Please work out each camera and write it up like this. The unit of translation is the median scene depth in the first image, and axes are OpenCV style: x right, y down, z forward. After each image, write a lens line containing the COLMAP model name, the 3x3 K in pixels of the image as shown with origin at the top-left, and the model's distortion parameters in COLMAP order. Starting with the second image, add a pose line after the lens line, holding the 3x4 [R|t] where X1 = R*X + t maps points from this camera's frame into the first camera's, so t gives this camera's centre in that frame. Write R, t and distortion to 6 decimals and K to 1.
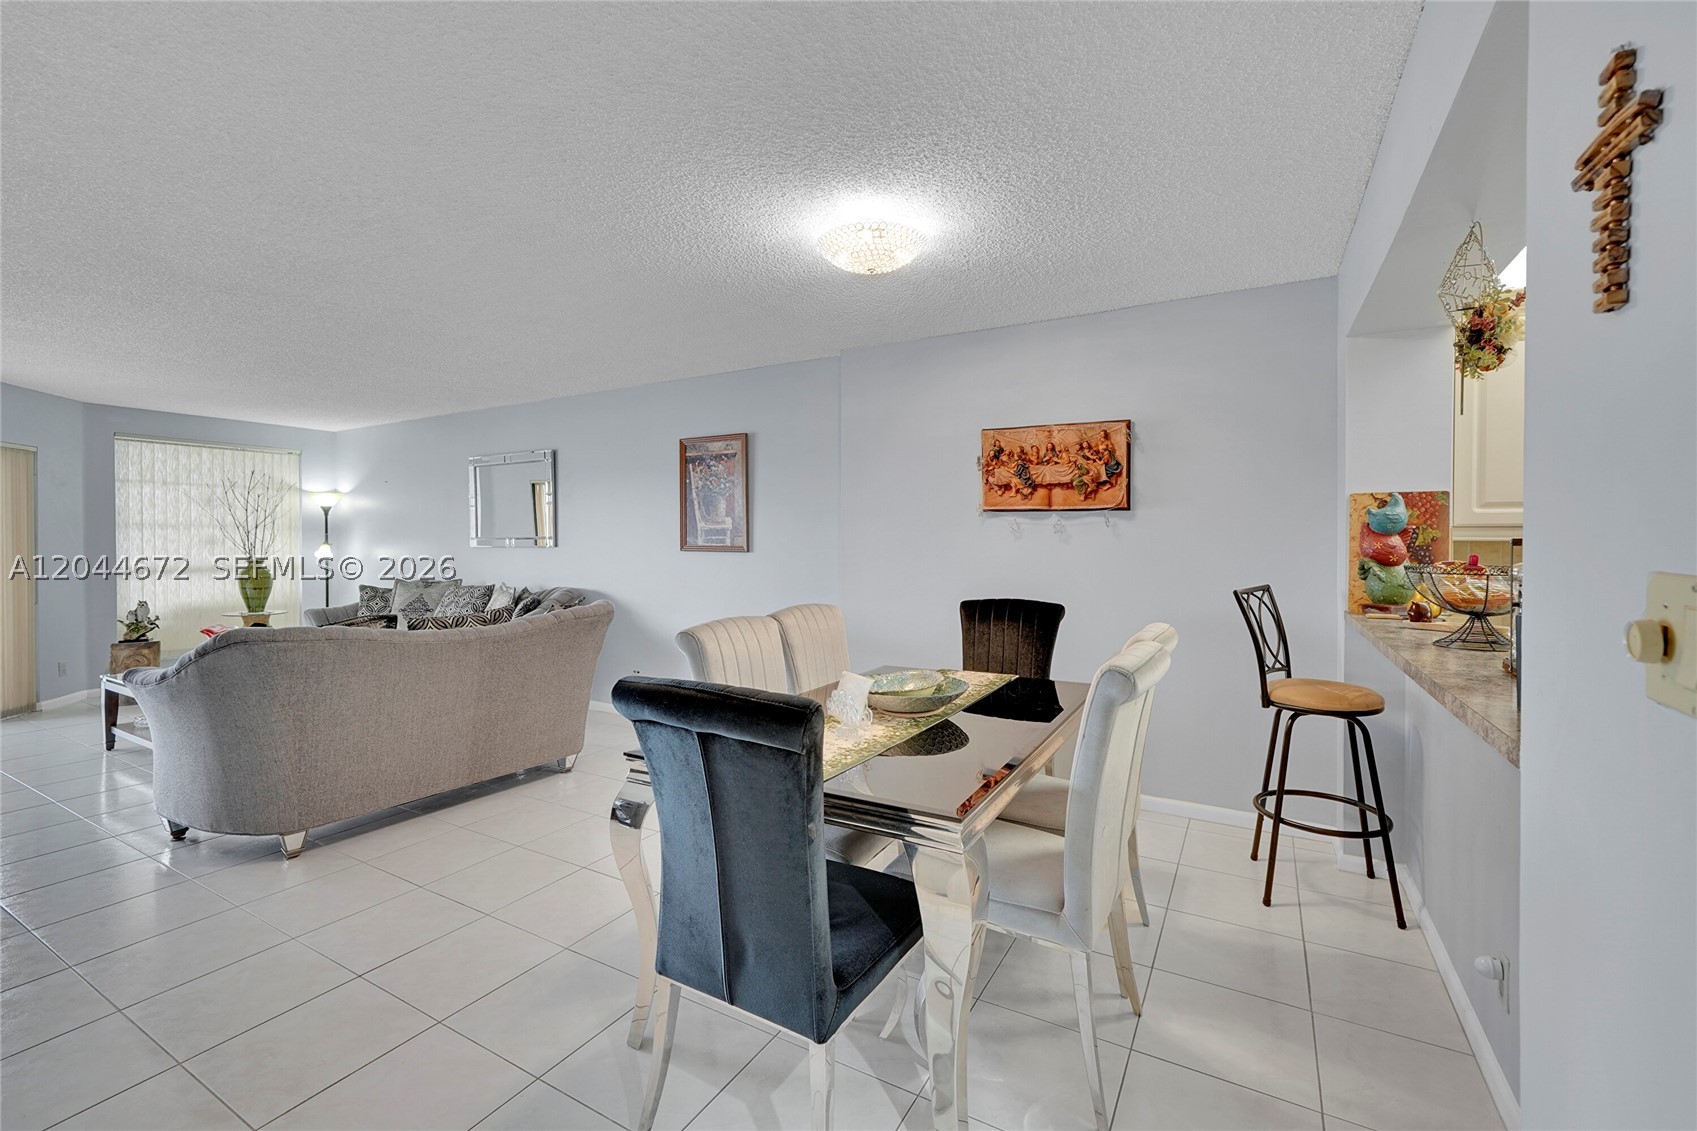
lens RADIAL K [[681.5, 0, 853.4], [0, 681.5, 552.5], [0, 0, 1]] dist [-0.000107, -0.000056]
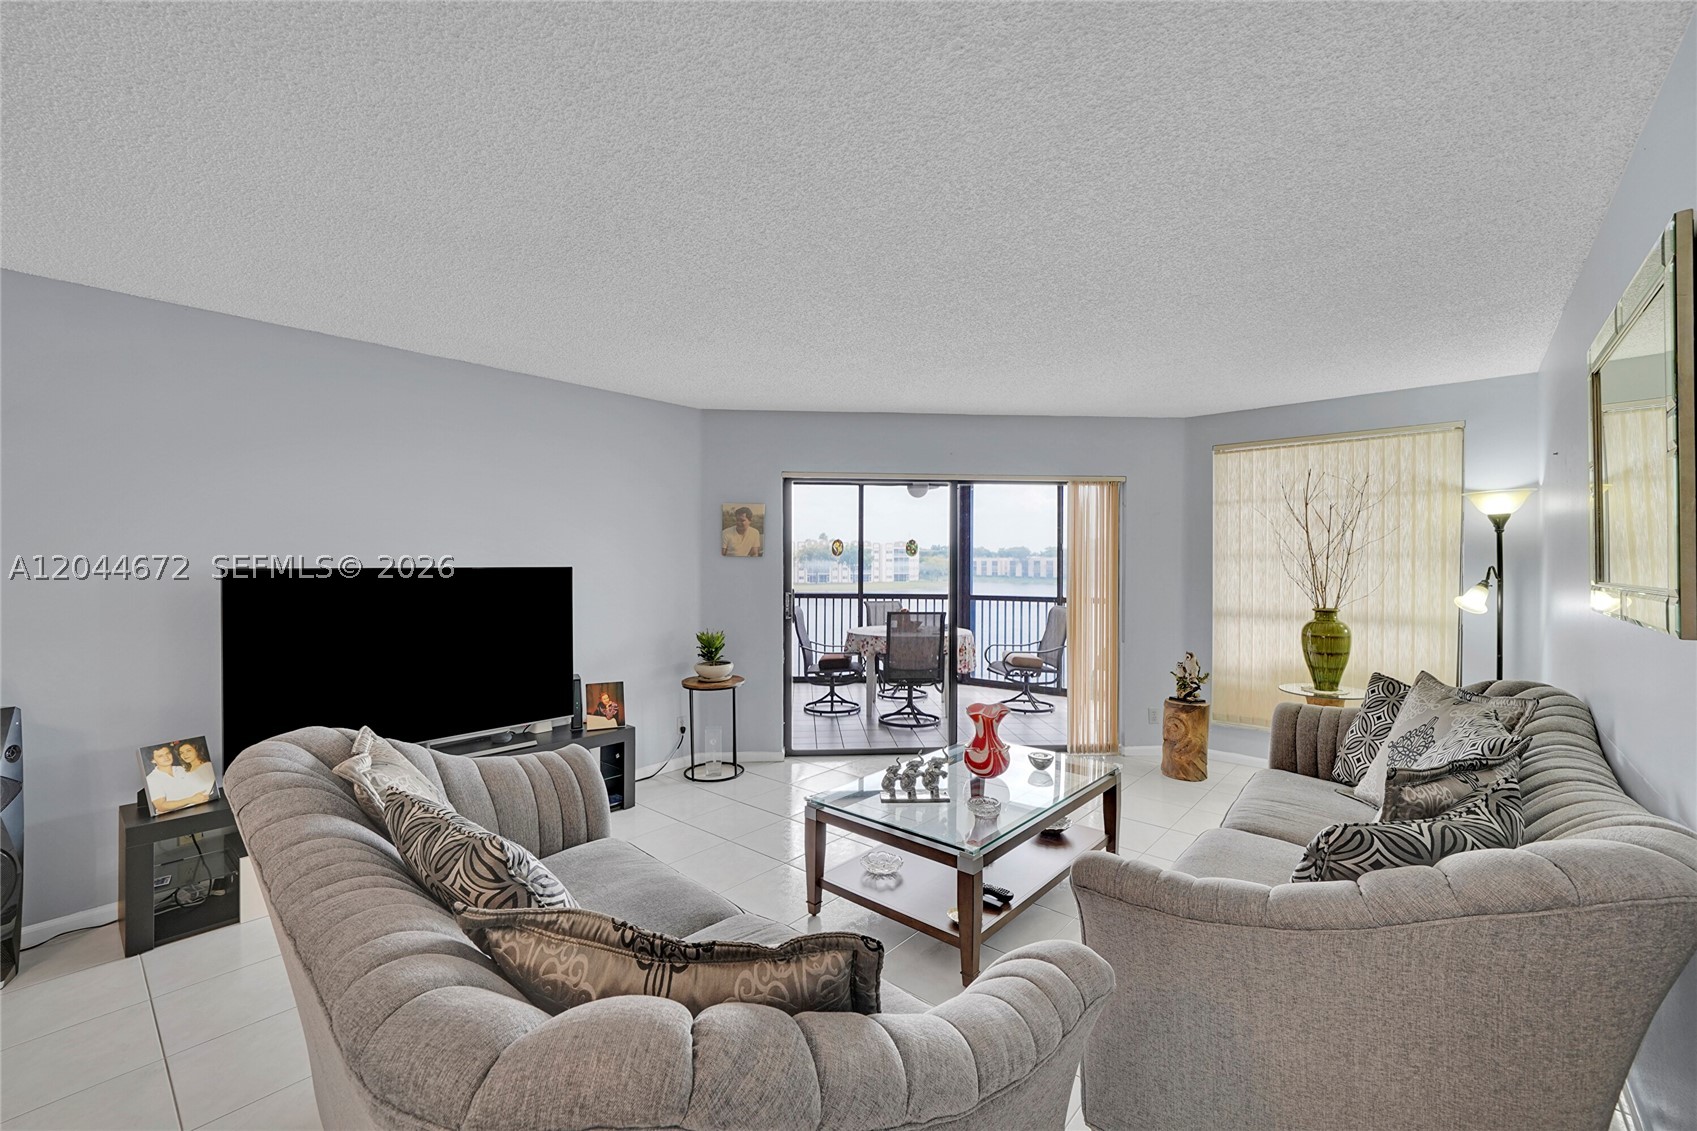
lens RADIAL K [[681.5, 0, 853.4], [0, 681.5, 552.5], [0, 0, 1]] dist [-0.000107, -0.000056]
pose [[-0.220137, -0.021600, -0.975230, -0.039957], [-0.024199, 0.999568, -0.016677, -0.004830], [0.975169, 0.019928, -0.220564, 0.176972]]
